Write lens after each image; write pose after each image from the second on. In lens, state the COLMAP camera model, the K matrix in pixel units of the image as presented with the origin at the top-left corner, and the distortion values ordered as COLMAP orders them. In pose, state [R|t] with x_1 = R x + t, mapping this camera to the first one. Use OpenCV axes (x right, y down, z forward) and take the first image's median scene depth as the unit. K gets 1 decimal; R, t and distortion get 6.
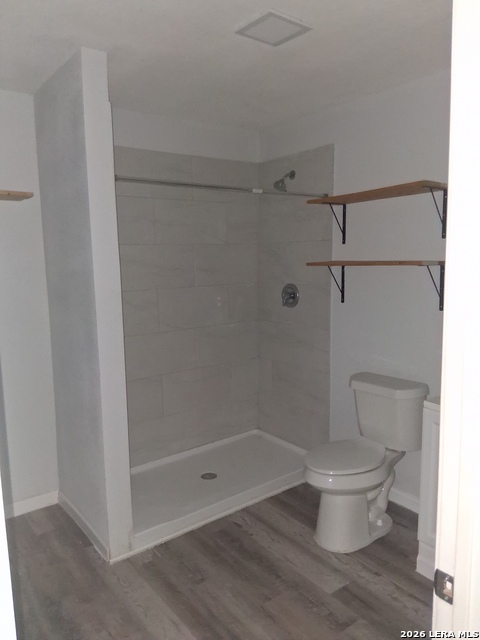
lens RADIAL K [[486.8, 0, 240.0], [0, 486.8, 318.9], [0, 0, 1]] dist [0.024082, -0.047227]
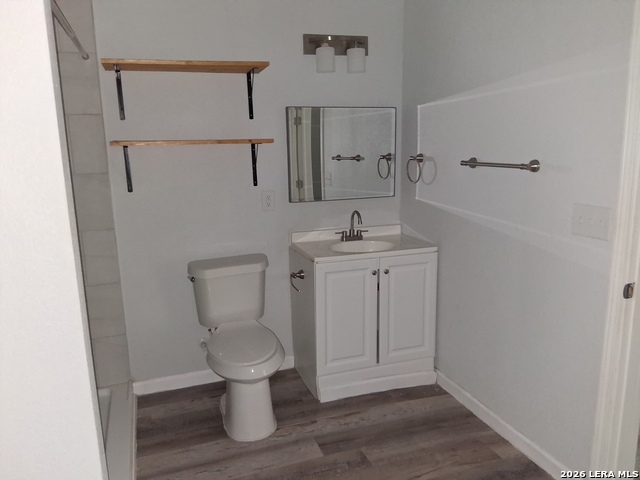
lens RADIAL K [[486.8, 0, 319.8], [0, 486.8, 238.7], [0, 0, 1]] dist [0.024082, -0.047227]
pose [[0.288094, -0.188224, 0.938922, -0.671802], [0.131104, 0.979012, 0.156033, -0.058283], [-0.948585, 0.078144, 0.306725, 0.602835]]
